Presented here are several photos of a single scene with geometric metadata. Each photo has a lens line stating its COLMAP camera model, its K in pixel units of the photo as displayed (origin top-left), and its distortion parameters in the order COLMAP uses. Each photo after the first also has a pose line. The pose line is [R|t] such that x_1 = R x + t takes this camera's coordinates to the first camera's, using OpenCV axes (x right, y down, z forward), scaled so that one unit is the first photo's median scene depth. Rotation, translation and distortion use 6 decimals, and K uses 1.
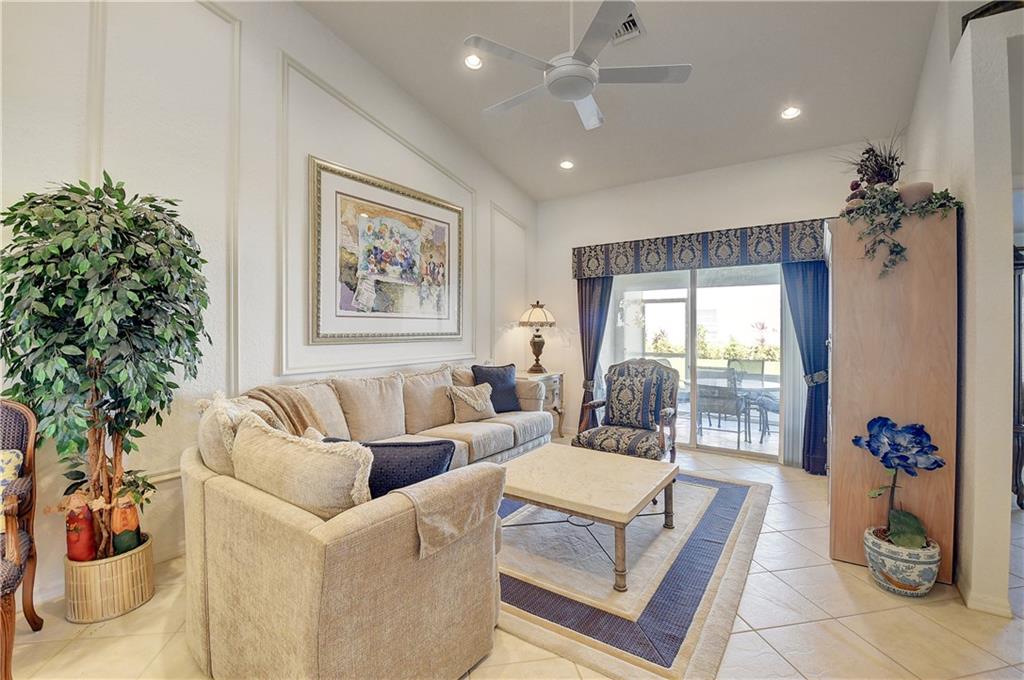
lens RADIAL K [[450.0, 0, 509.3], [0, 450.0, 329.2], [0, 0, 1]] dist [0.000669, -0.016173]
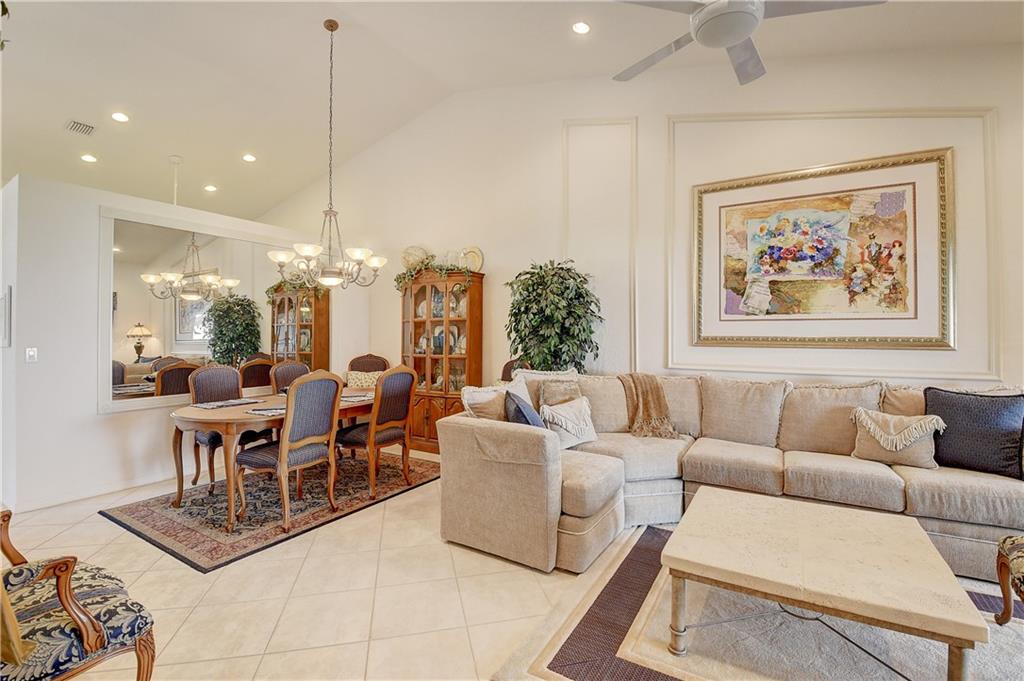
lens RADIAL K [[450.0, 0, 509.6], [0, 450.0, 328.1], [0, 0, 1]] dist [0.000669, -0.016173]
pose [[0.055989, -0.010618, -0.998375, 0.605131], [-0.000908, 0.999942, -0.010686, 0.001895], [0.998431, 0.001505, 0.055976, 0.378926]]
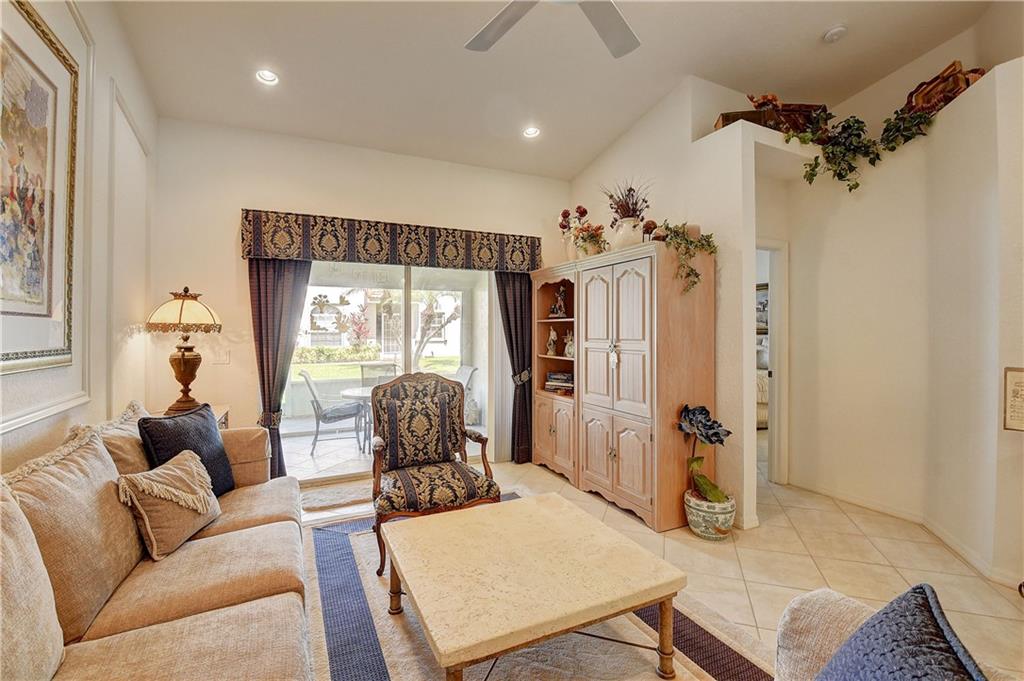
lens RADIAL K [[450.0, 0, 505.6], [0, 450.0, 330.1], [0, 0, 1]] dist [0.000669, -0.016173]
pose [[0.494119, -0.000826, 0.869394, -0.325056], [0.002891, 0.999996, -0.000693, -0.009156], [-0.869390, 0.002856, 0.494119, 0.504907]]
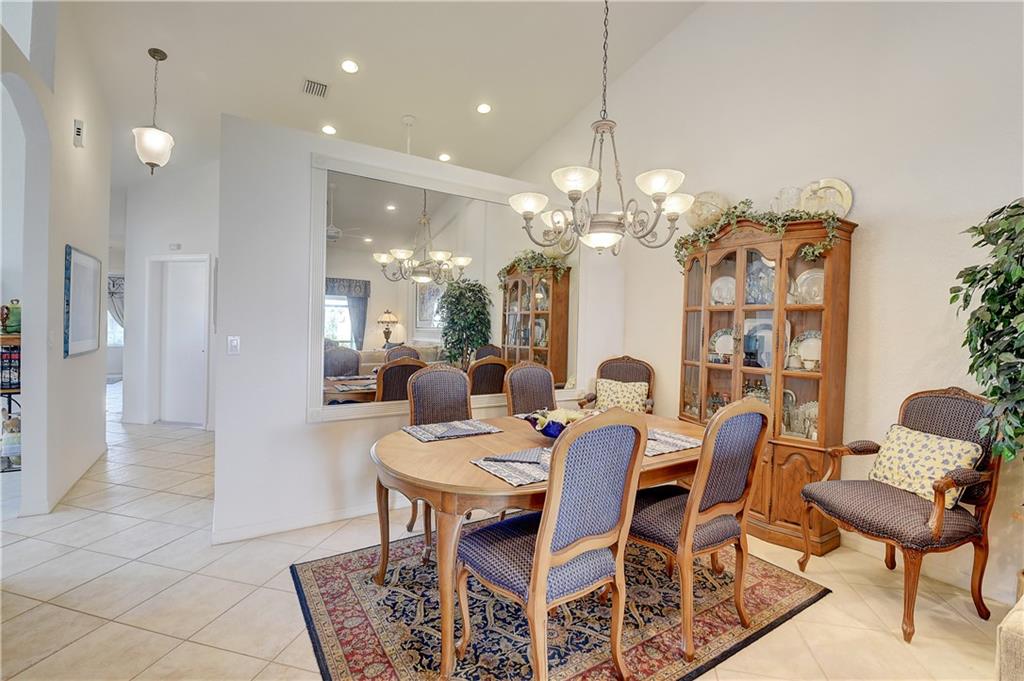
lens RADIAL K [[450.0, 0, 512.4], [0, 450.0, 327.7], [0, 0, 1]] dist [0.000669, -0.016173]
pose [[-0.384266, 0.001427, -0.923221, 0.170117], [-0.027055, 0.999552, 0.012806, -0.000587], [0.922826, 0.029898, -0.384055, 0.154360]]
